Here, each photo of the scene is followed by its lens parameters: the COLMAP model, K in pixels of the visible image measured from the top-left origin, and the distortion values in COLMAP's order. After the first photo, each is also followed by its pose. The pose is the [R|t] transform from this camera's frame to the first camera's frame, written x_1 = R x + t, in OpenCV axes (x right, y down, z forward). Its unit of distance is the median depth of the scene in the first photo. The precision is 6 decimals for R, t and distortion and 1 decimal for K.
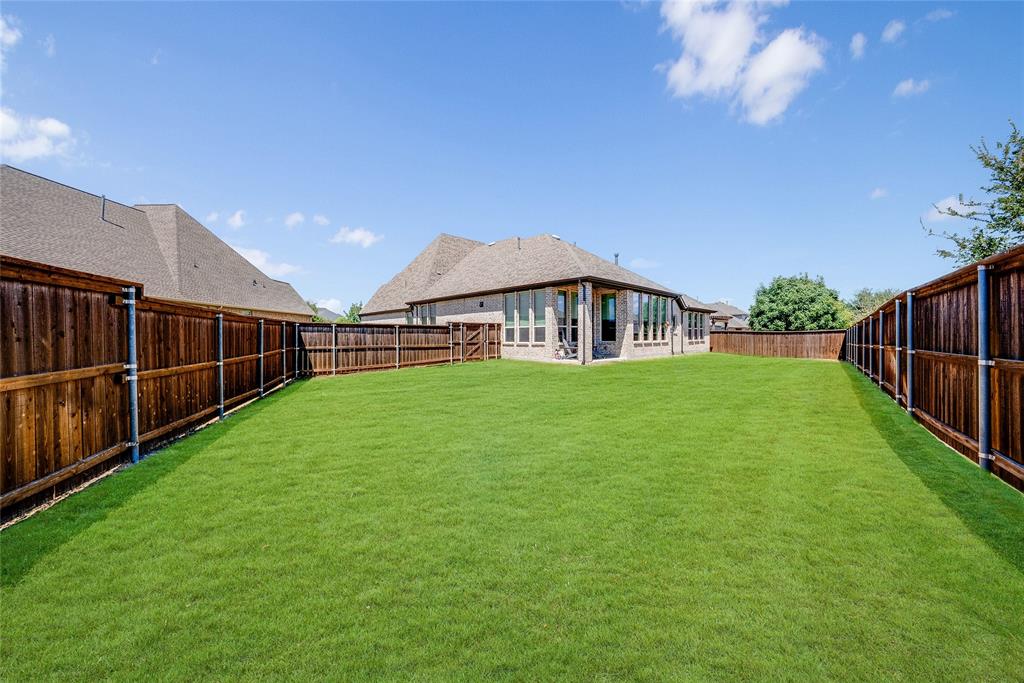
lens RADIAL K [[355.4, 0, 508.7], [0, 355.4, 338.6], [0, 0, 1]] dist [-0.013210, 0.000319]
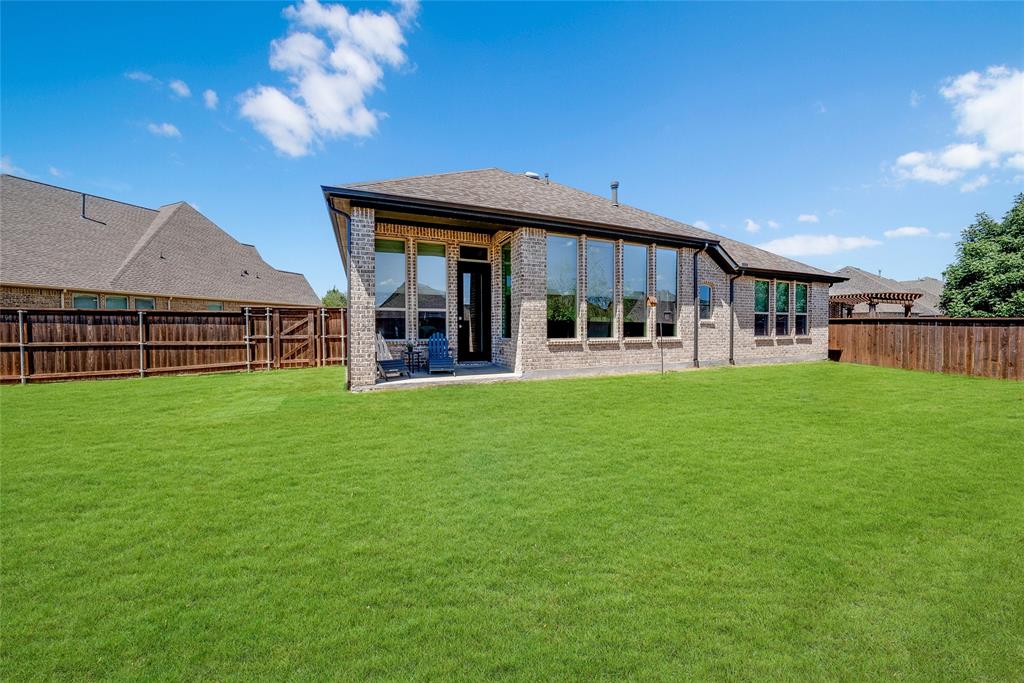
lens RADIAL K [[355.4, 0, 508.7], [0, 355.4, 338.6], [0, 0, 1]] dist [-0.013210, 0.000319]
pose [[0.932442, 0.010845, -0.361156, 0.473982], [-0.003832, 0.999790, 0.020127, -0.002450], [0.361299, -0.017383, 0.932288, 0.547327]]
